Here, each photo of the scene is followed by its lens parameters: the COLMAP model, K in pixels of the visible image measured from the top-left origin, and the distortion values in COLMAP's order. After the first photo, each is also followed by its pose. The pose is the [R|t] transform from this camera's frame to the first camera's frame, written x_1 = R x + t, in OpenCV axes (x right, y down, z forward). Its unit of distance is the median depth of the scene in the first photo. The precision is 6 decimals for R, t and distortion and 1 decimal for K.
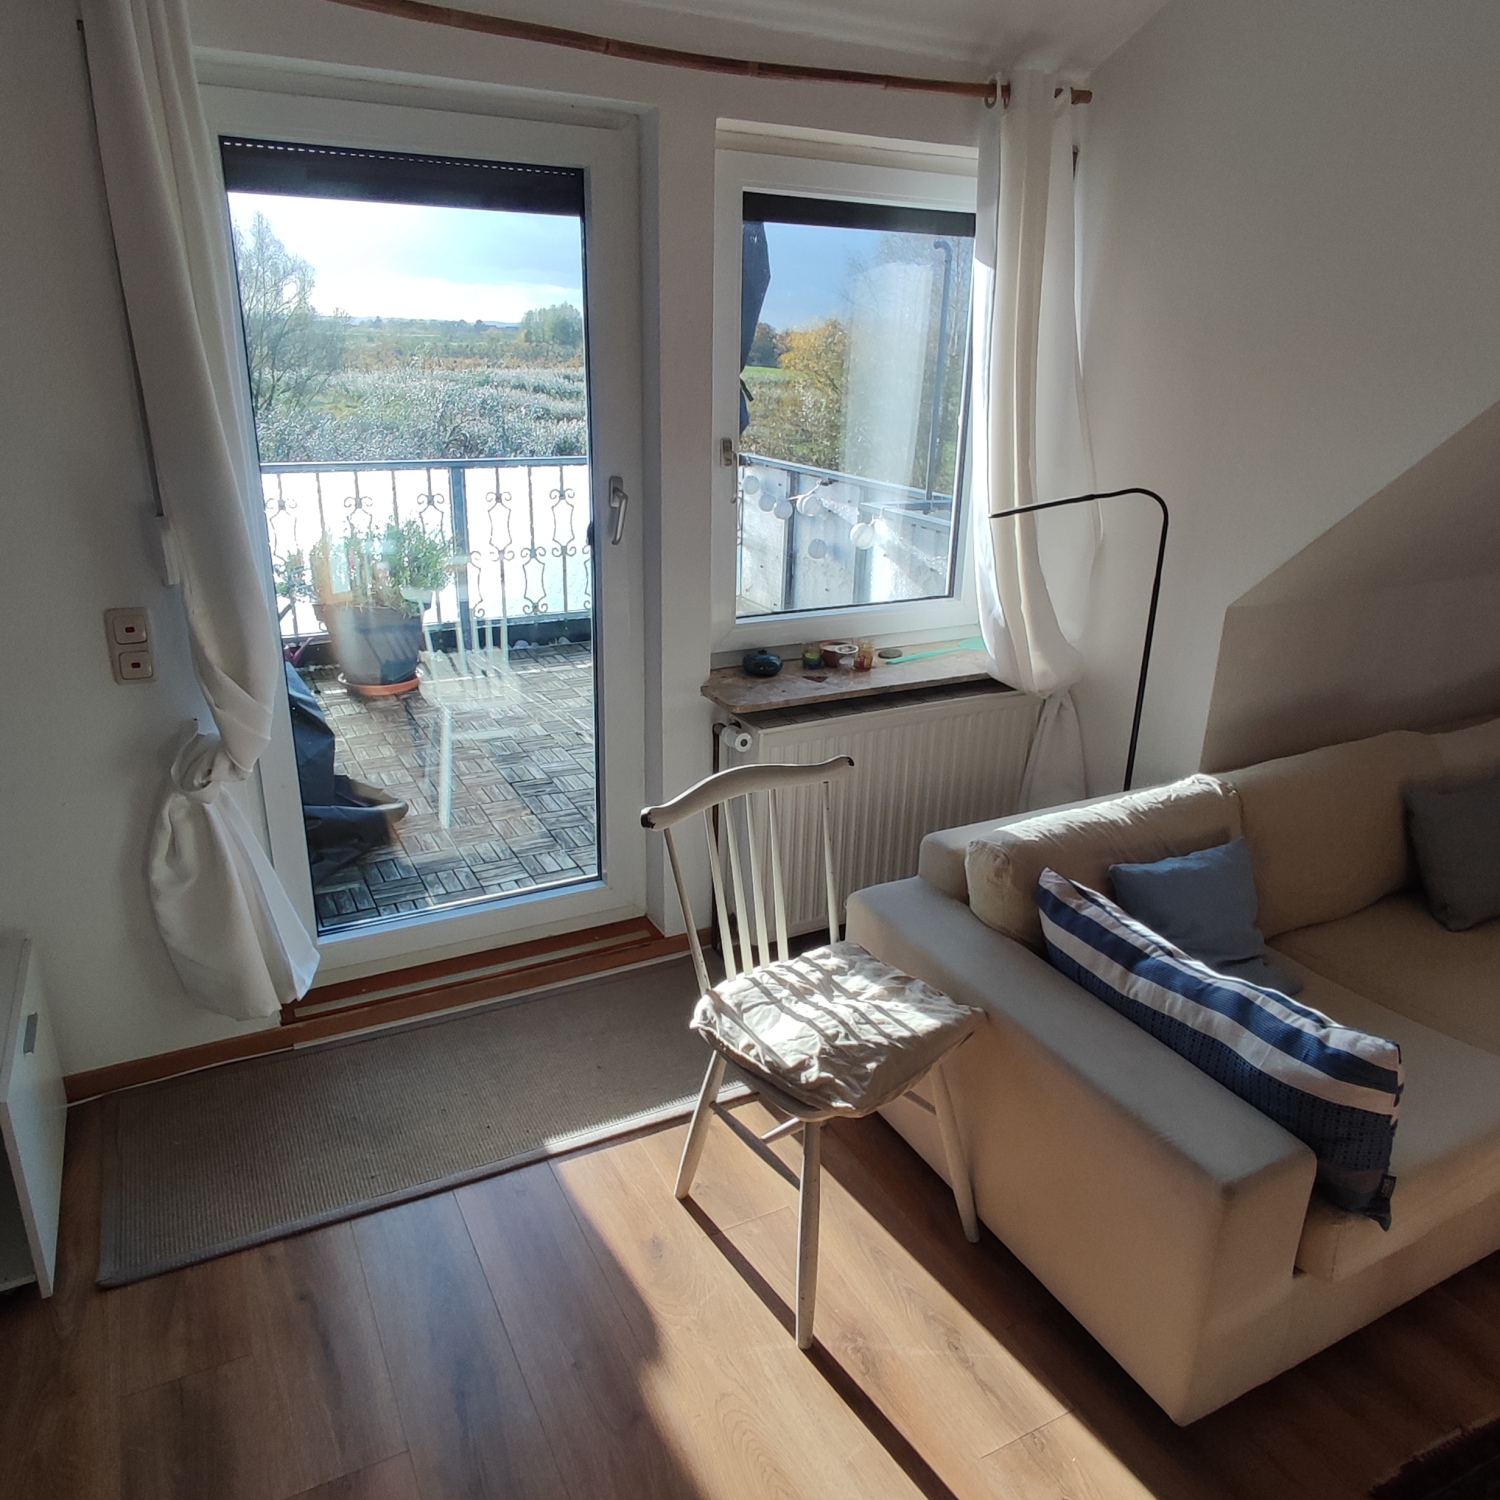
lens RADIAL K [[1128.8, 0, 751.5], [0, 1128.8, 751.5], [0, 0, 1]] dist [-0.009077, 0.001610]
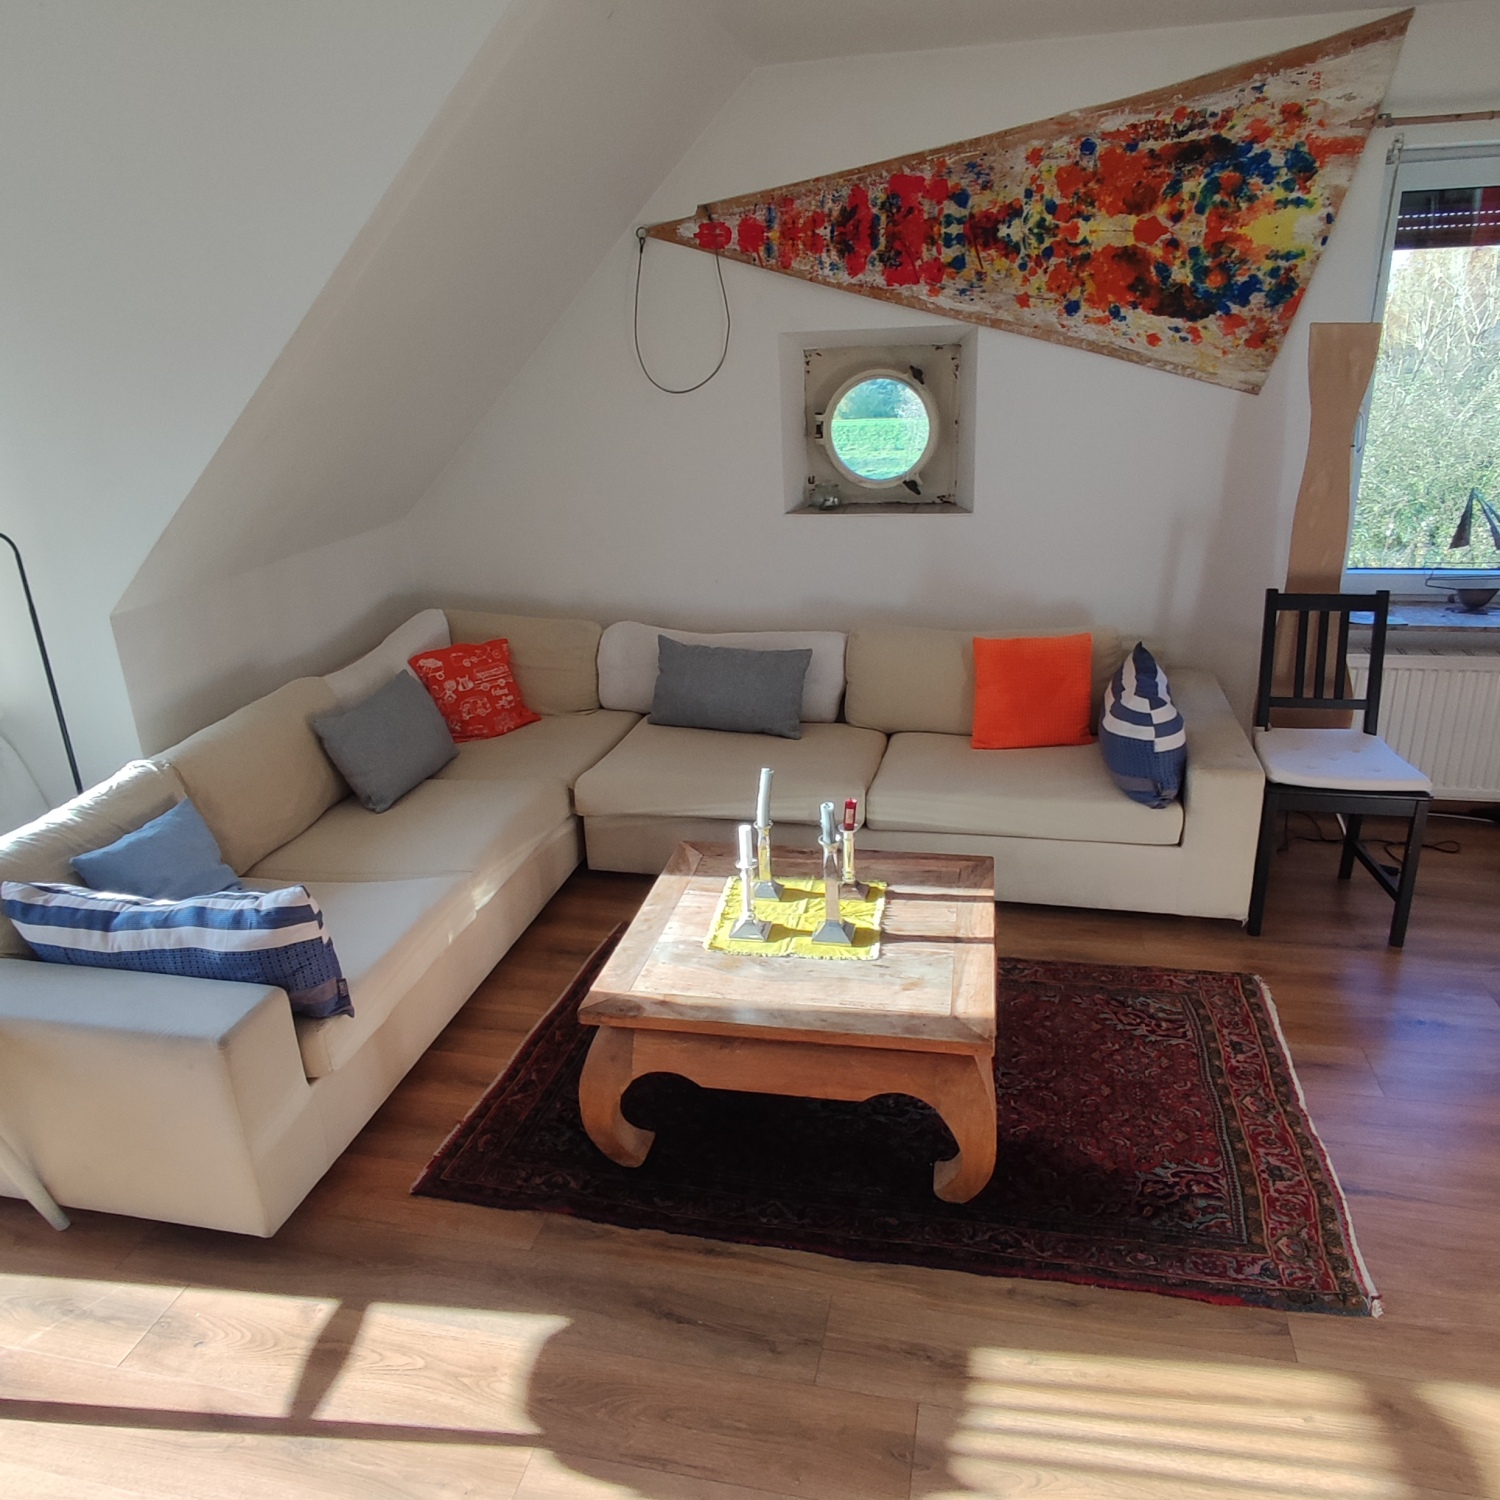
lens RADIAL K [[1128.8, 0, 750.4], [0, 1128.8, 744.0], [0, 0, 1]] dist [-0.009077, 0.001610]
pose [[0.650015, -0.304929, 0.696060, 0.016920], [0.316819, 0.941304, 0.116504, 0.086283], [-0.690729, 0.144796, 0.708468, -0.306188]]
